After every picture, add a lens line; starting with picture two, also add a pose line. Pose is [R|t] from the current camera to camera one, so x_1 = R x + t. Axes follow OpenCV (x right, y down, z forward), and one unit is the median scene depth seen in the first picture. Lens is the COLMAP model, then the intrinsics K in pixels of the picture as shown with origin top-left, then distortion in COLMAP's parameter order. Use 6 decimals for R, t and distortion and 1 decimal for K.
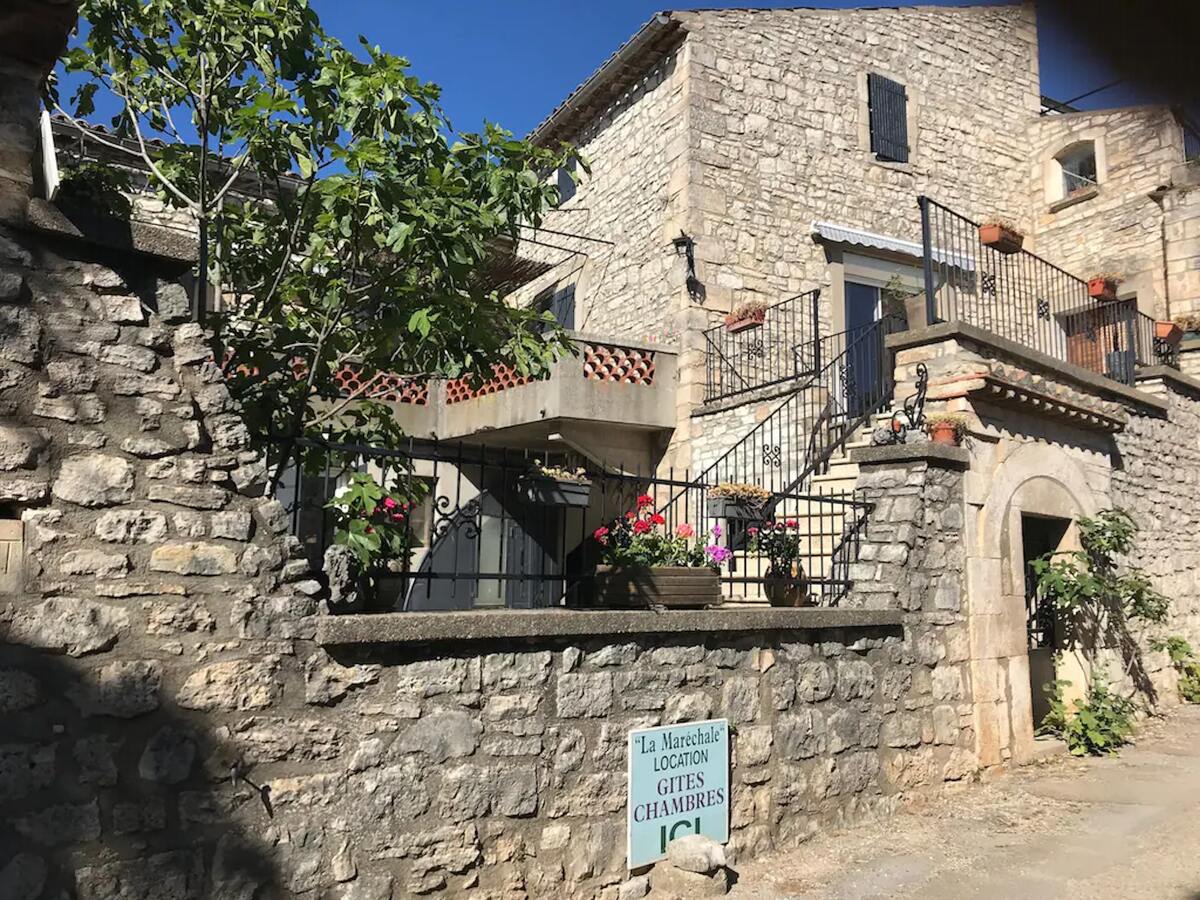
lens RADIAL K [[952.5, 0, 601.7], [0, 952.5, 448.4], [0, 0, 1]] dist [-0.005591, -0.000723]
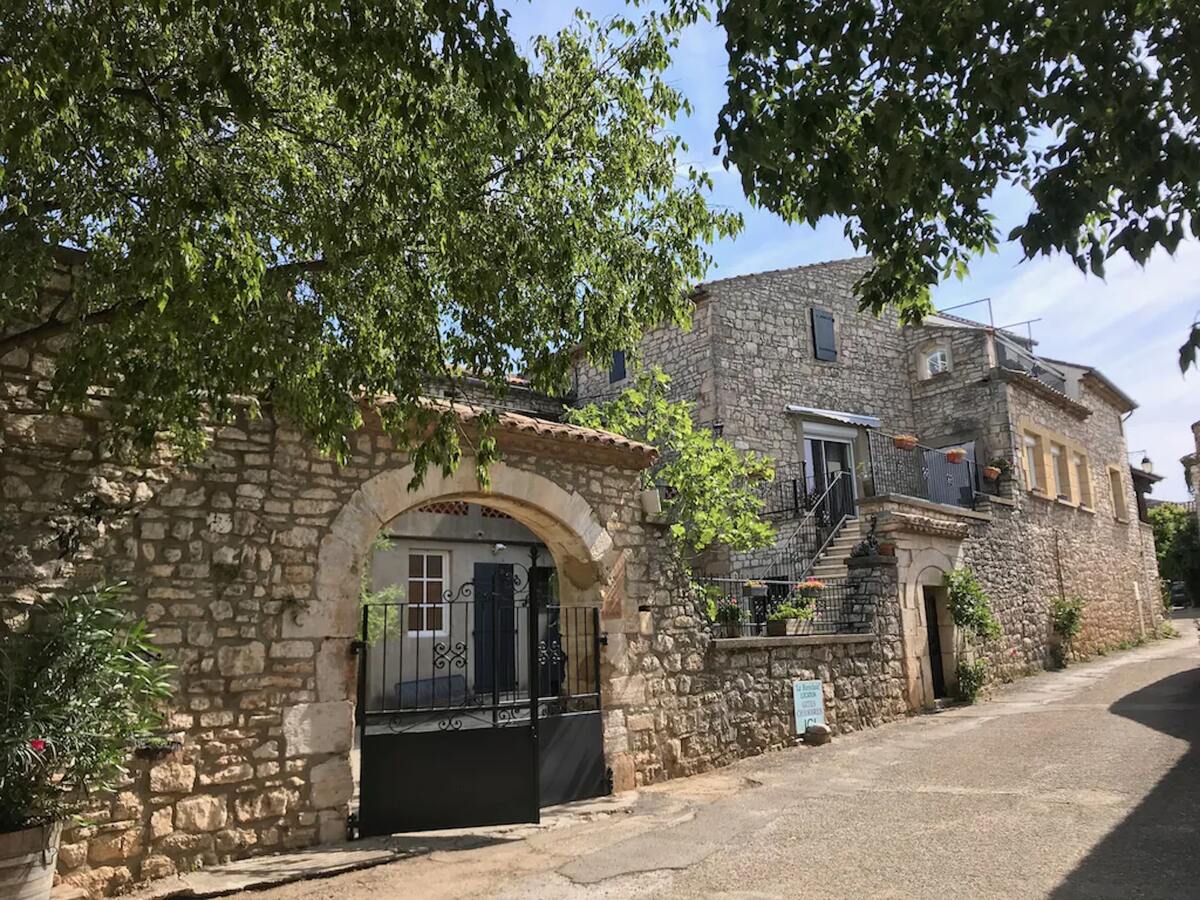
lens RADIAL K [[952.5, 0, 598.0], [0, 952.5, 448.4], [0, 0, 1]] dist [-0.005591, -0.000723]
pose [[0.992496, -0.026541, 0.119362, -0.297302], [0.033514, 0.997823, -0.056794, -0.081030], [-0.117595, 0.060368, 0.991225, -0.586716]]
